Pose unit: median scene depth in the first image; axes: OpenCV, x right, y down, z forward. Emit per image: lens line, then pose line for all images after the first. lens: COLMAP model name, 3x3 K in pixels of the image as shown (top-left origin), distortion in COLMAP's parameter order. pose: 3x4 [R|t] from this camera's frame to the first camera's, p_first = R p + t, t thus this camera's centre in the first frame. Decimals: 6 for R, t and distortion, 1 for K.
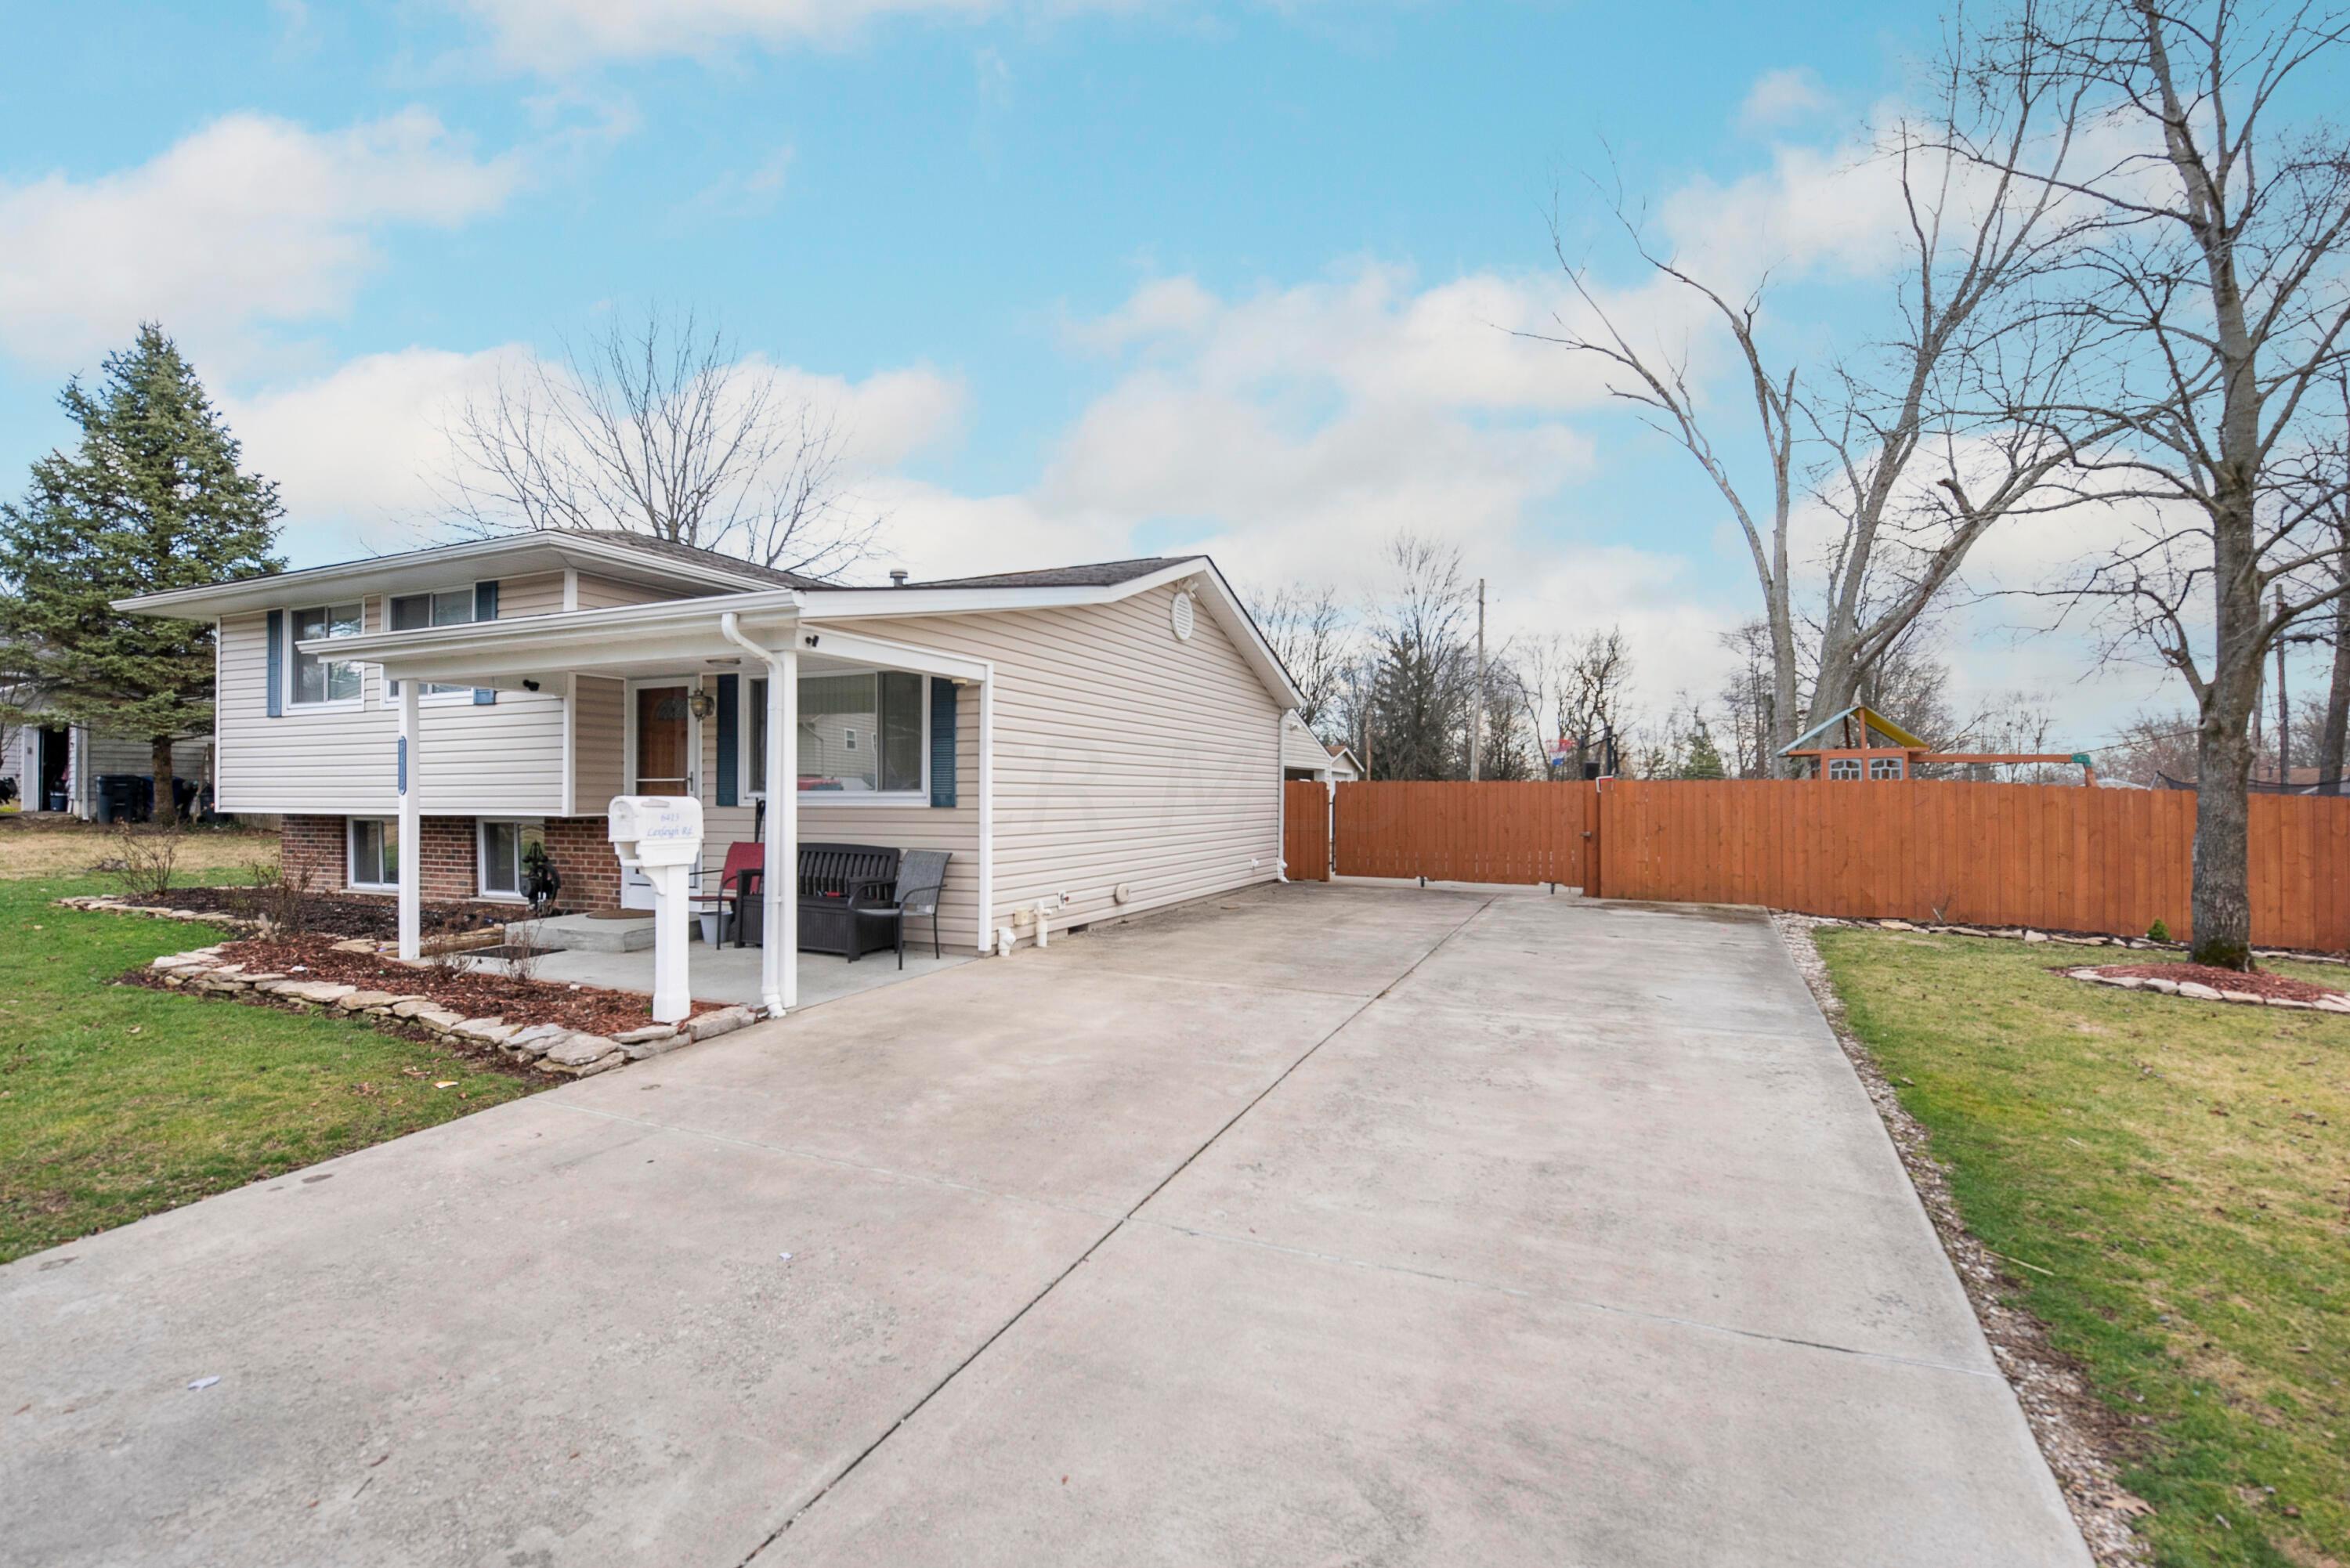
lens RADIAL K [[1052.6, 0, 1180.1], [0, 1052.6, 773.3], [0, 0, 1]] dist [-0.018586, 0.000010]
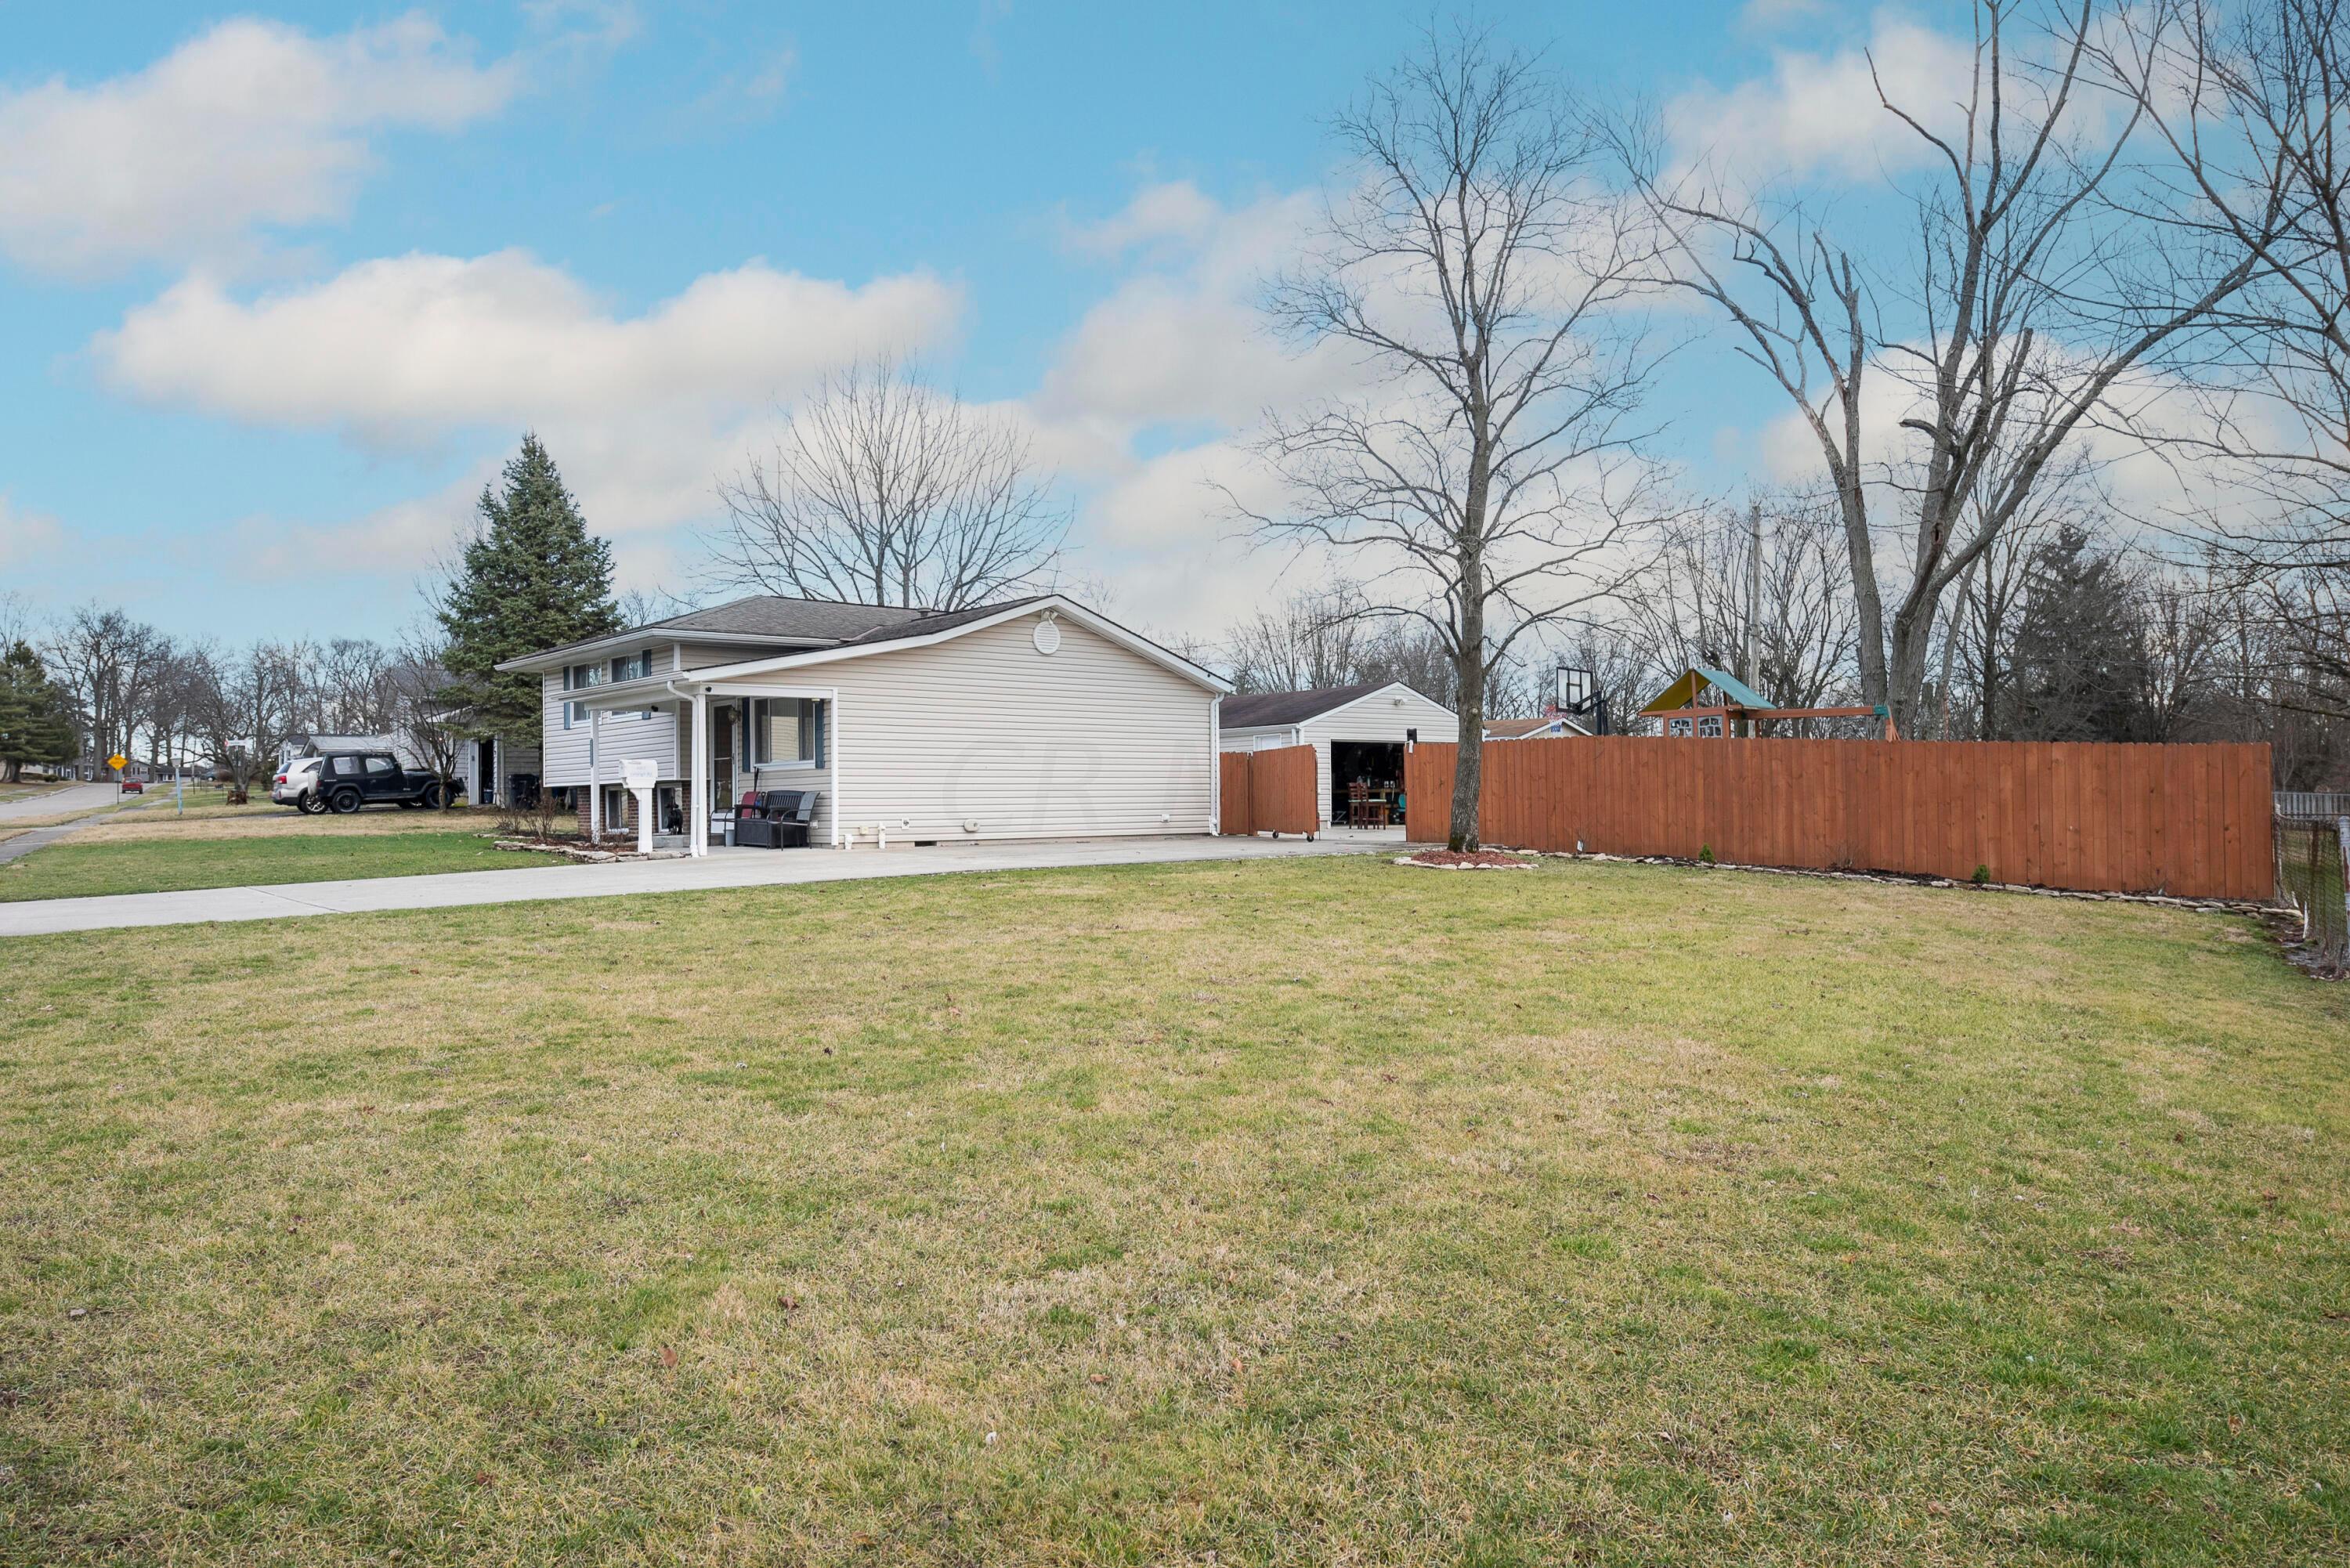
lens RADIAL K [[1746.0, 0, 1182.0], [0, 1746.0, 714.3], [0, 0, 1]] dist [-0.004882, 0.000831]
pose [[0.892408, -0.036916, -0.449717, 0.993730], [0.022141, 0.999030, -0.038070, 0.039816], [0.450686, 0.024017, 0.892360, -0.831098]]
